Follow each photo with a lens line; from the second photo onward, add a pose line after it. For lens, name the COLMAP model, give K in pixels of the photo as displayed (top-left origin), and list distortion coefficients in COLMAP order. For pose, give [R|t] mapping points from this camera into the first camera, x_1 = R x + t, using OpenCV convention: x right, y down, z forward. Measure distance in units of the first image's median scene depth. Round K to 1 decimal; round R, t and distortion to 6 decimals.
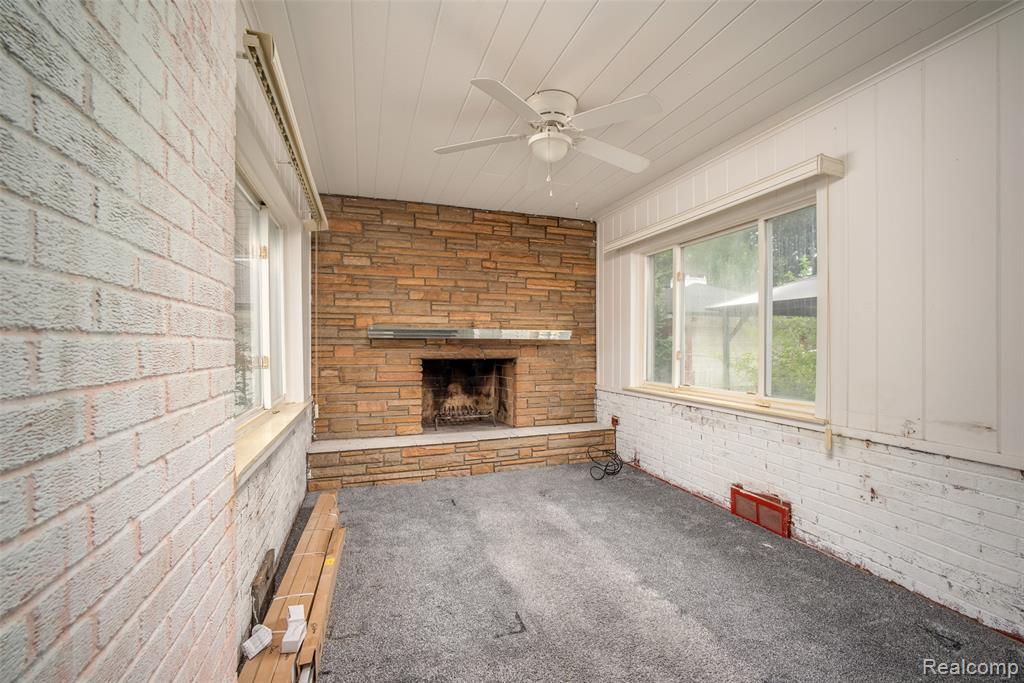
lens RADIAL K [[439.7, 0, 515.2], [0, 439.7, 351.1], [0, 0, 1]] dist [-0.011001, 0.001831]
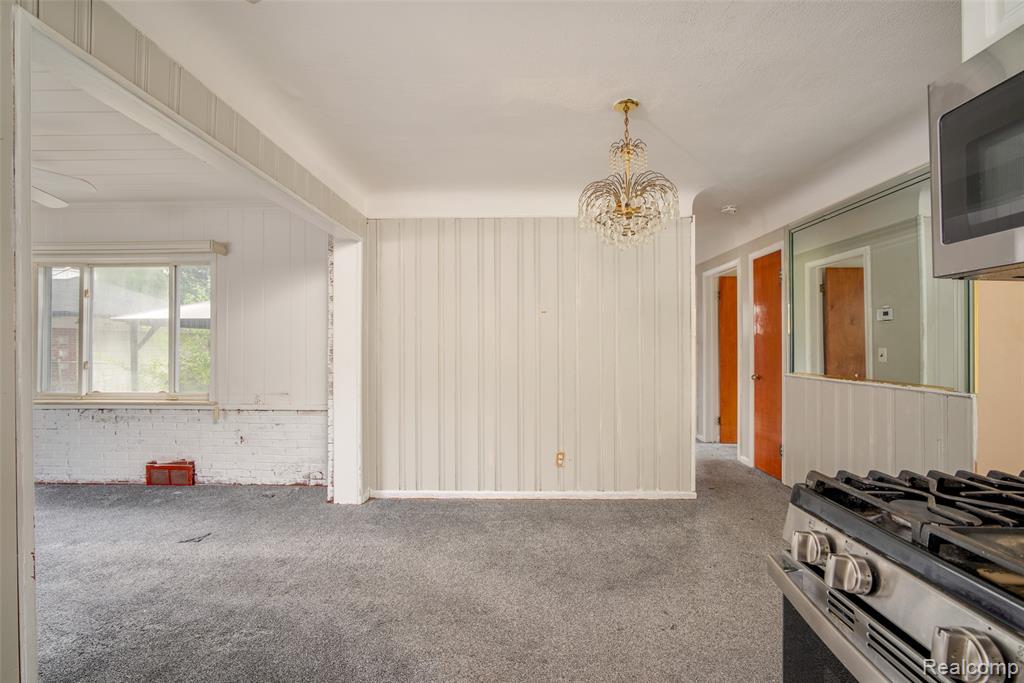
lens RADIAL K [[439.7, 0, 515.2], [0, 439.7, 349.8], [0, 0, 1]] dist [-0.011001, 0.001831]
pose [[0.376393, 0.001440, 0.926459, -0.329864], [0.007886, 0.999958, -0.004758, -0.017802], [-0.926426, 0.009097, 0.376366, -0.562279]]
